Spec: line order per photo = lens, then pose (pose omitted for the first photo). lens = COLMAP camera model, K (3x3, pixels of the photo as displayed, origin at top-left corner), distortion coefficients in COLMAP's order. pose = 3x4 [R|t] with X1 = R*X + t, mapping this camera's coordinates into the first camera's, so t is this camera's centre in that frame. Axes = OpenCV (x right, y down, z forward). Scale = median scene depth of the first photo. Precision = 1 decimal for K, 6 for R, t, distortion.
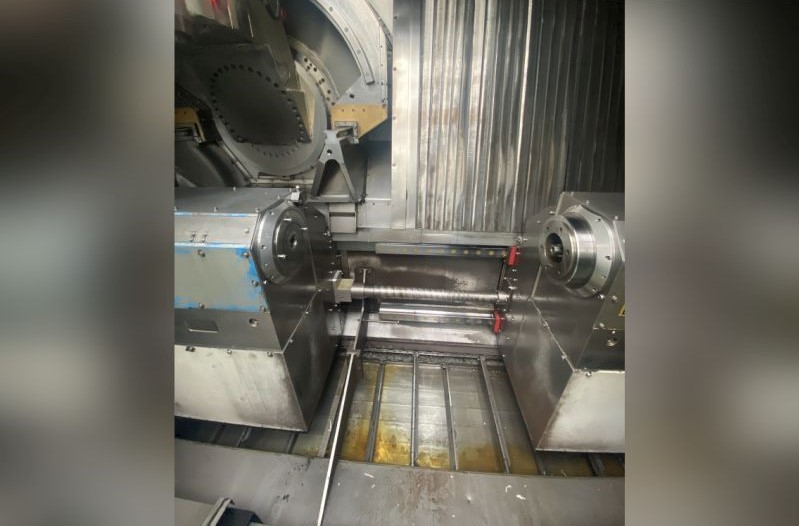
lens RADIAL K [[241.9, 0, 396.8], [0, 241.9, 226.9], [0, 0, 1]] dist [-0.014480, -0.000020]
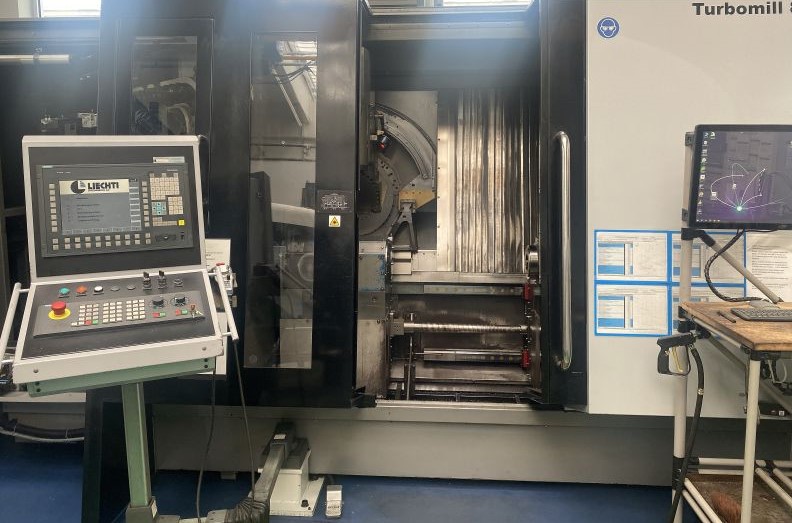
lens RADIAL K [[660.7, 0, 396.0], [0, 660.7, 261.5], [0, 0, 1]] dist [0.004015, -0.001592]
pose [[0.999926, 0.004195, 0.011444, -0.303662], [-0.000672, 0.956450, -0.291896, 1.063609], [-0.012170, 0.291867, 0.956382, -2.647669]]
